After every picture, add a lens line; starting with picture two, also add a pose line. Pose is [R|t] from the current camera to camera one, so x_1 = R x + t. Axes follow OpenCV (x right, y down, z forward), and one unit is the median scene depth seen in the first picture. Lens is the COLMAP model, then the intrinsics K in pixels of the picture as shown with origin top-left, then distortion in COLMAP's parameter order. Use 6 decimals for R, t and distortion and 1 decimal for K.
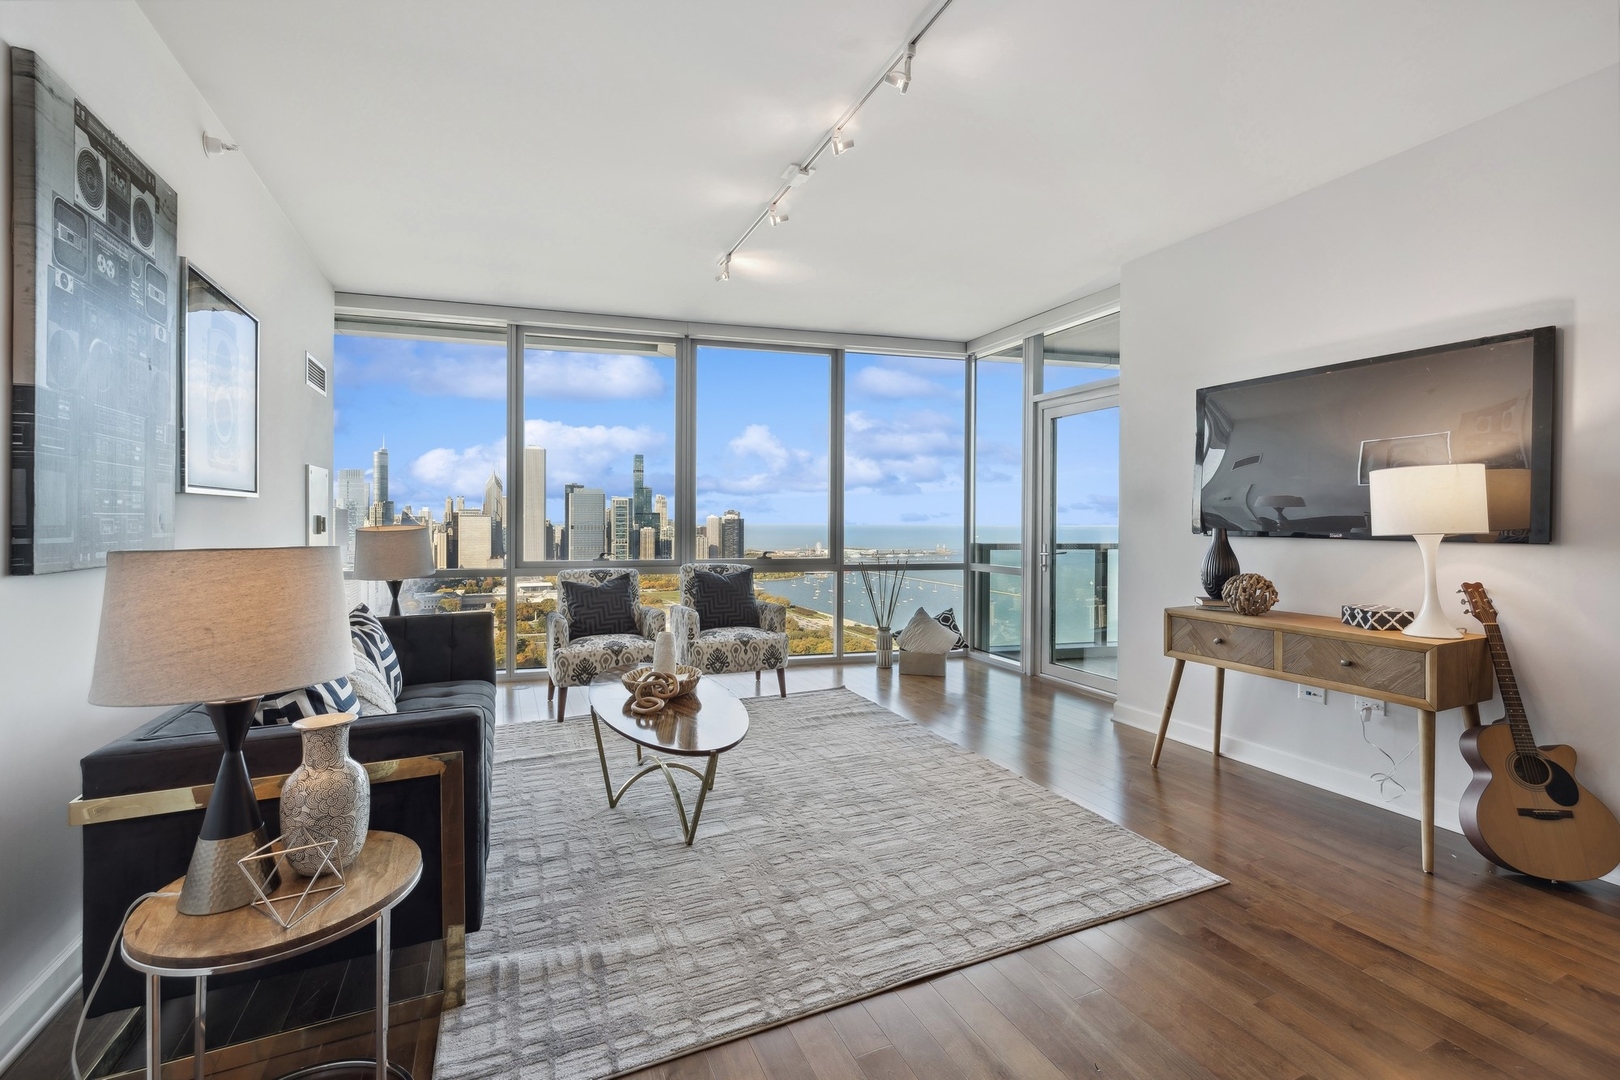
lens RADIAL K [[683.1, 0, 809.5], [0, 683.1, 525.2], [0, 0, 1]] dist [0.001341, 0.000181]
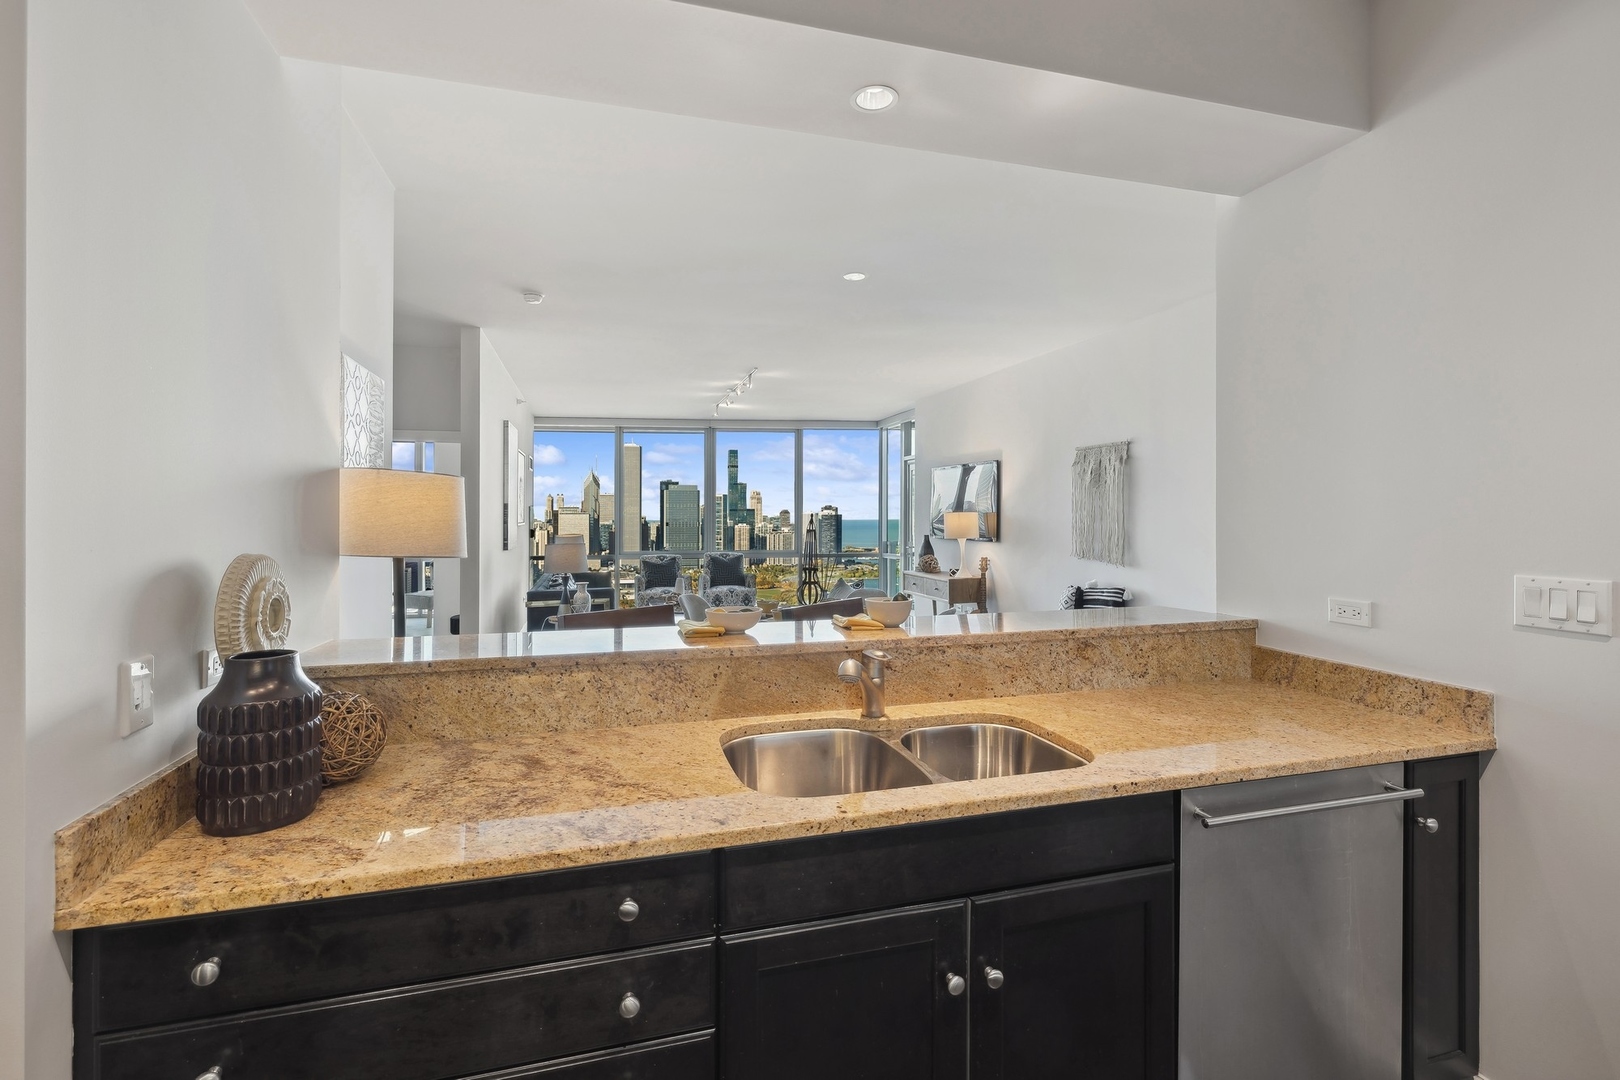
lens RADIAL K [[734.6, 0, 829.8], [0, 734.6, 514.3], [0, 0, 1]] dist [-0.000080, 0.000071]
pose [[0.992992, -0.007989, -0.117913, 0.564820], [0.007062, 0.999941, -0.008271, -0.044367], [0.117972, 0.007380, 0.992989, -1.394615]]
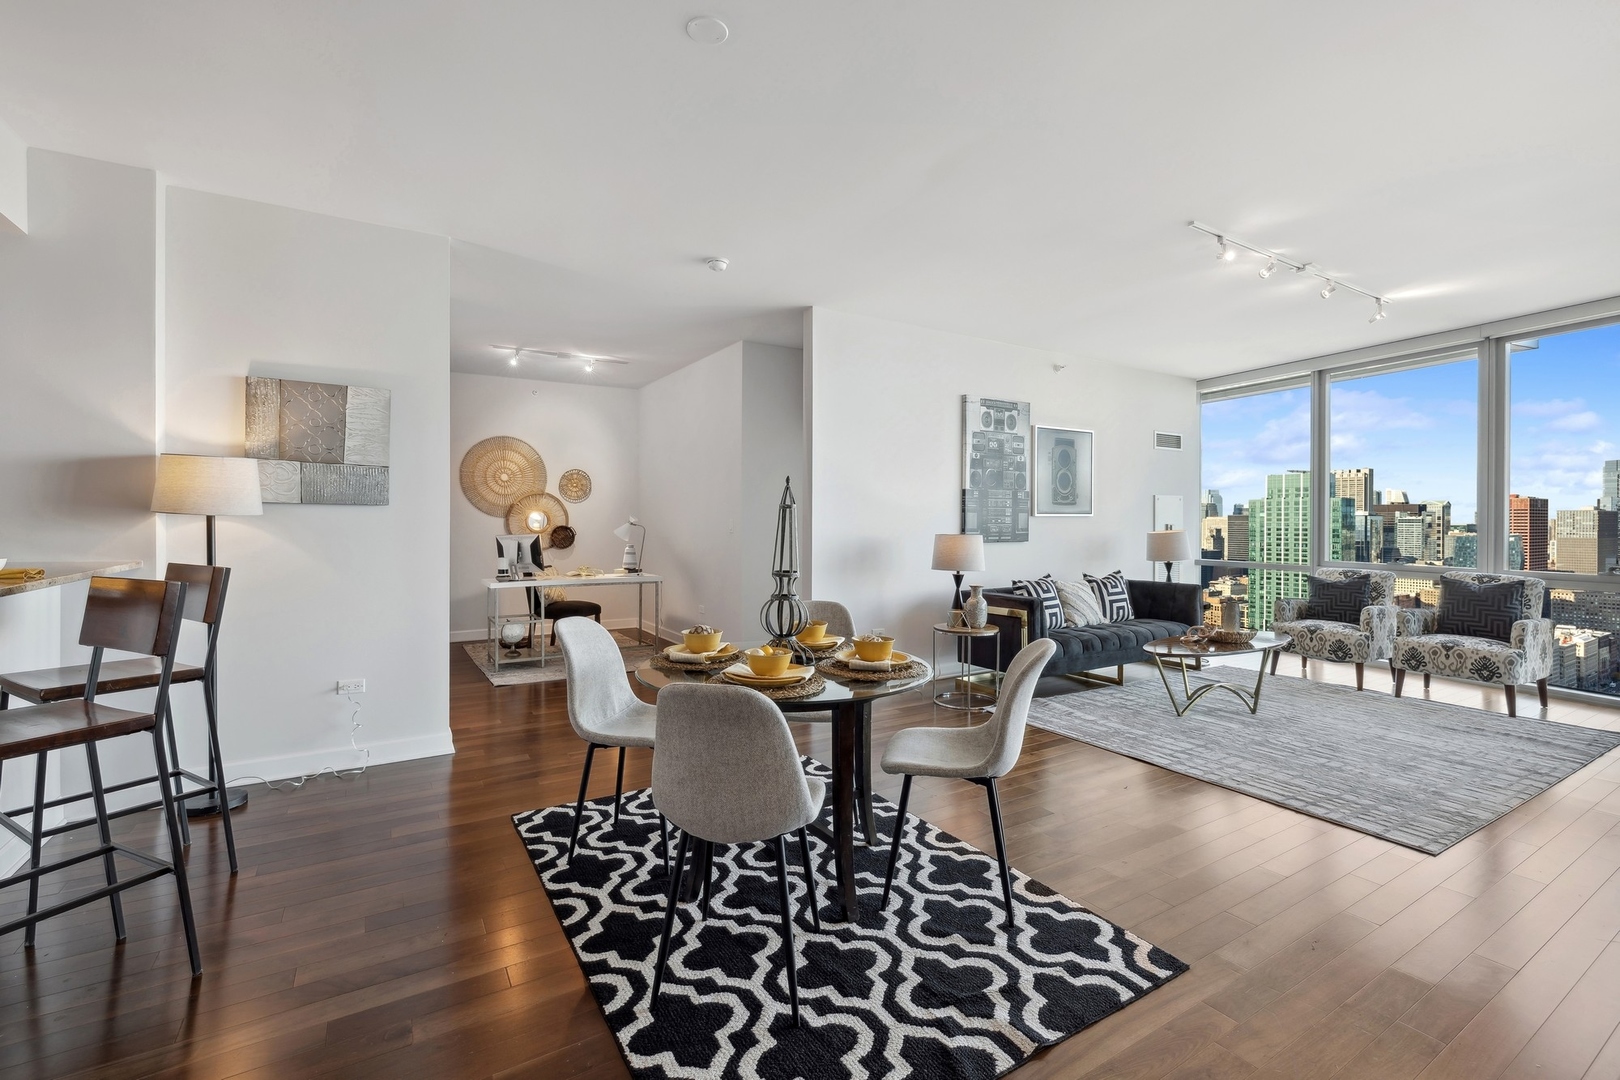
lens RADIAL K [[698.7, 0, 792.9], [0, 698.7, 523.9], [0, 0, 1]] dist [0.001856, 0.000378]
pose [[0.098723, 0.000702, -0.995115, 1.146695], [-0.009552, 0.999954, -0.000242, -0.006709], [0.995069, 0.009529, 0.098725, -0.117129]]
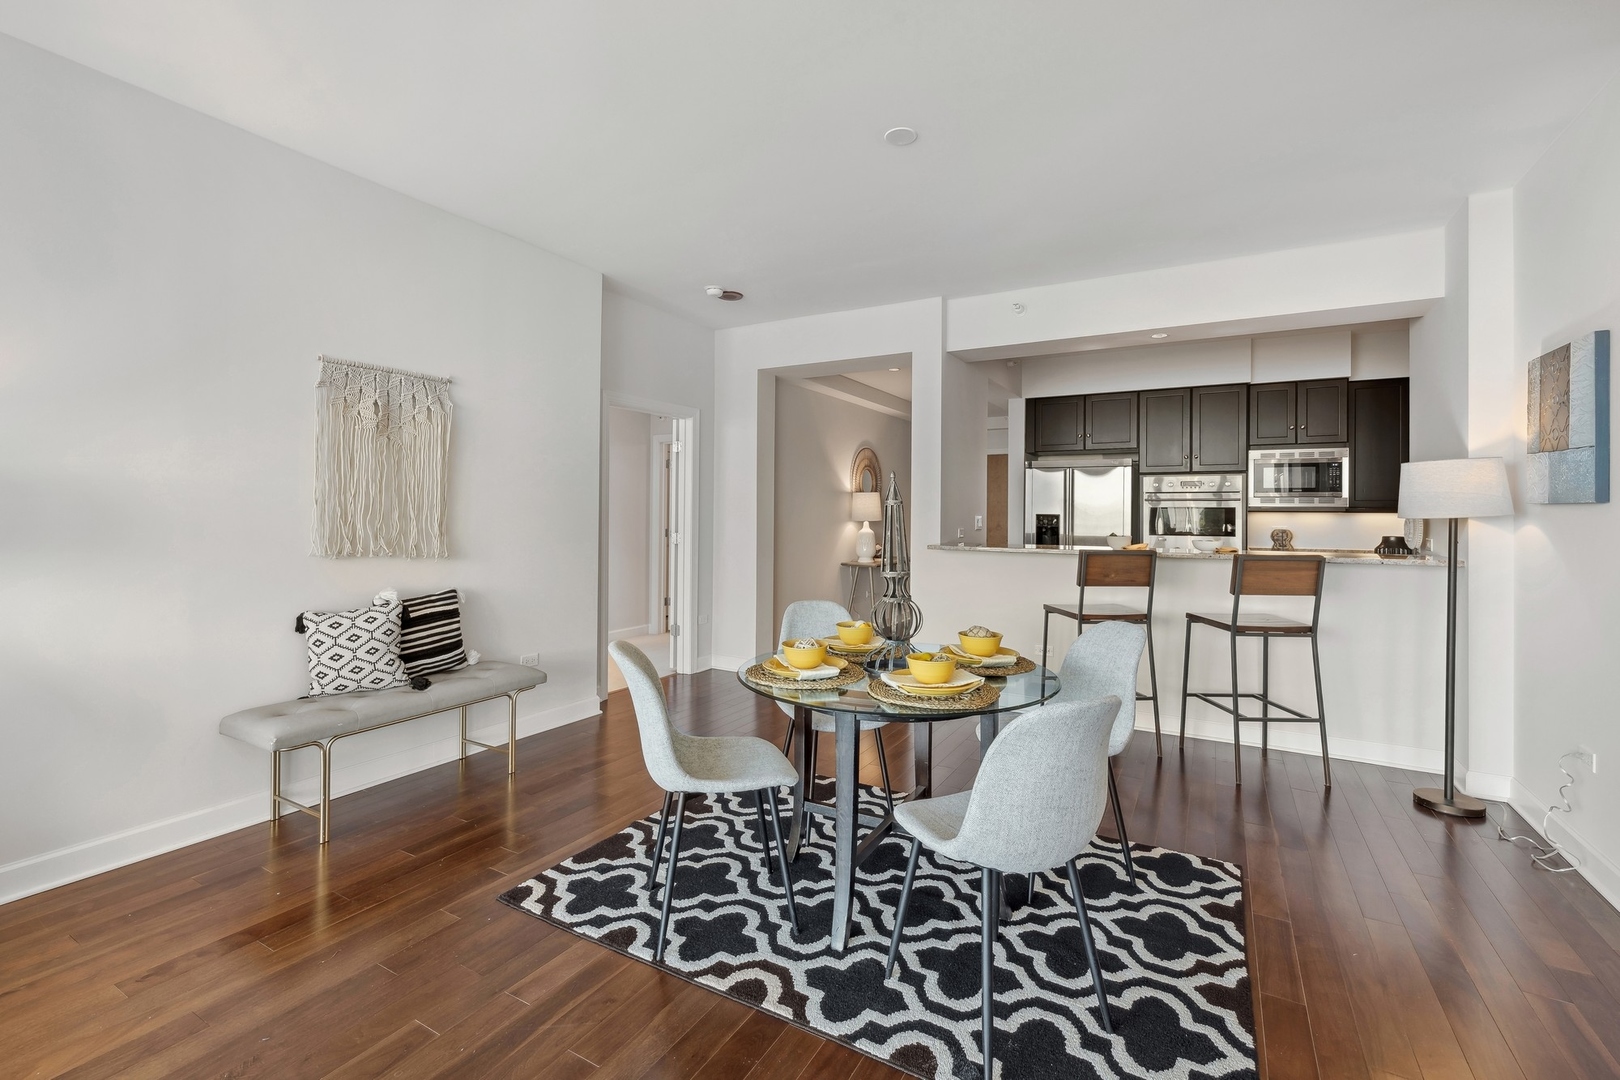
lens RADIAL K [[693.4, 0, 799.5], [0, 693.4, 505.4], [0, 0, 1]] dist [0.010505, 0.000119]
pose [[-0.583748, -0.003409, 0.811928, -0.150437], [-0.008744, 0.999960, -0.002088, -0.022507], [-0.811888, -0.008319, -0.583754, 0.448810]]
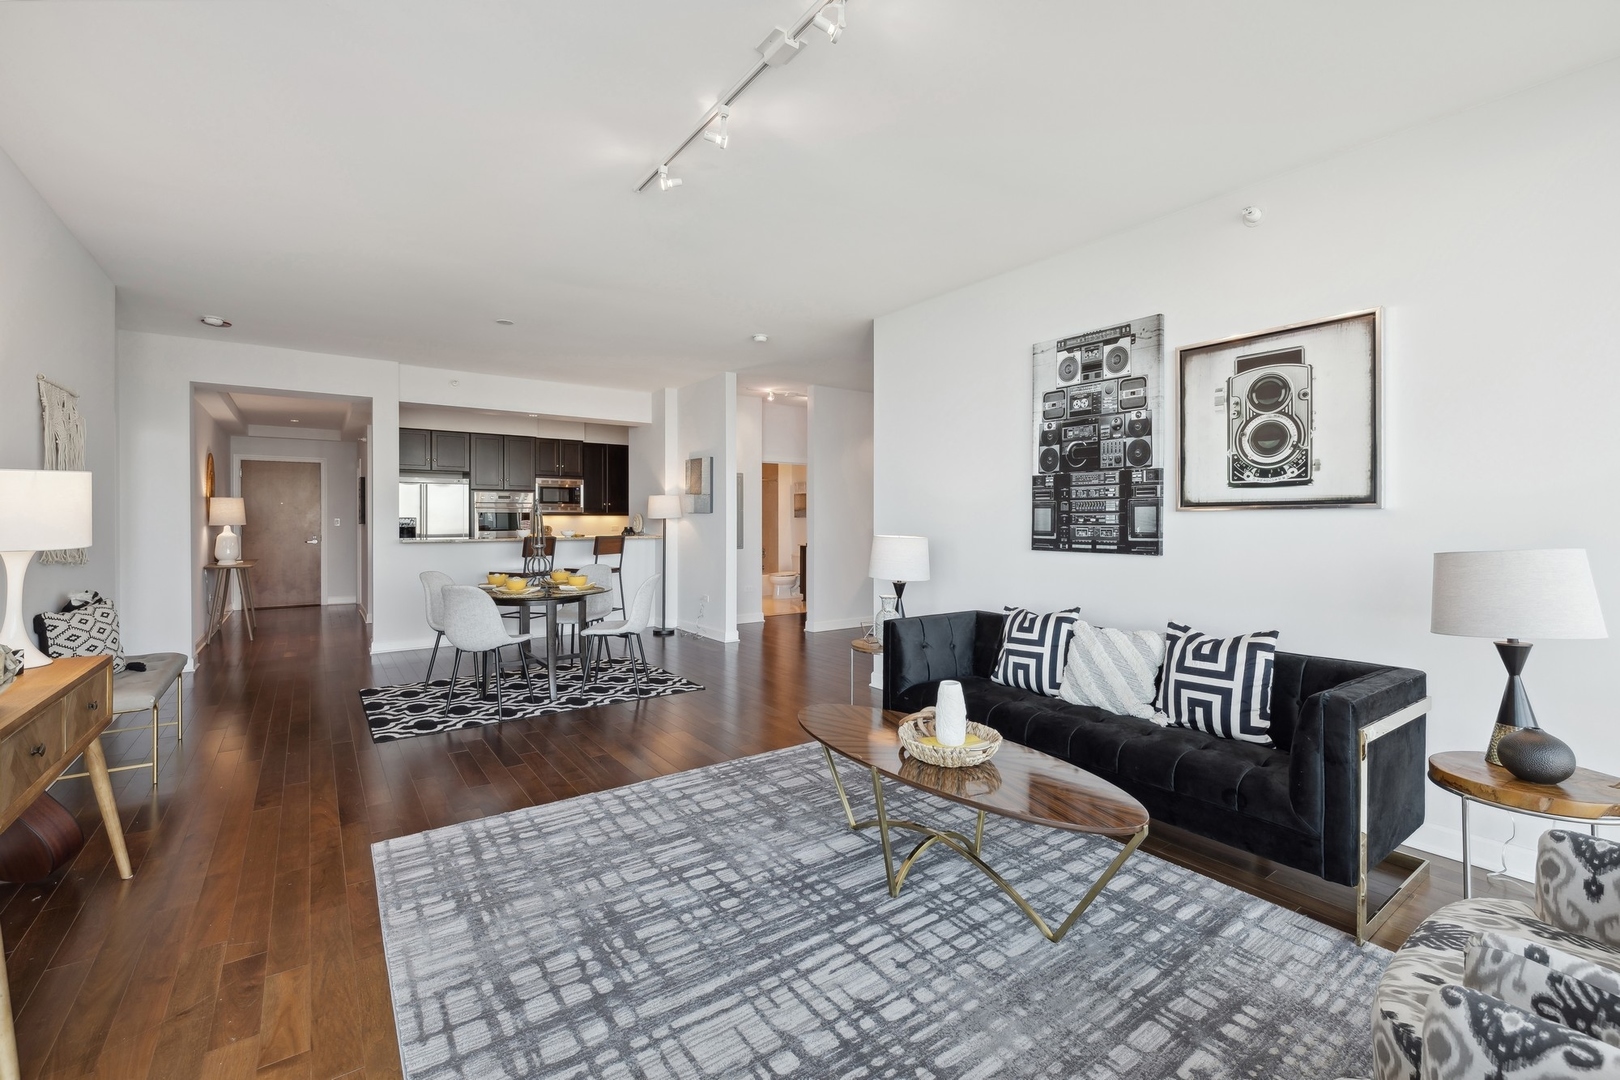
lens RADIAL K [[674.7, 0, 816.4], [0, 674.7, 513.9], [0, 0, 1]] dist [0.000963, 0.000422]
pose [[-0.977313, -0.008612, -0.211624, 0.086767], [-0.007647, 0.999956, -0.005375, -0.021041], [0.211661, -0.003635, -0.977336, 1.580237]]
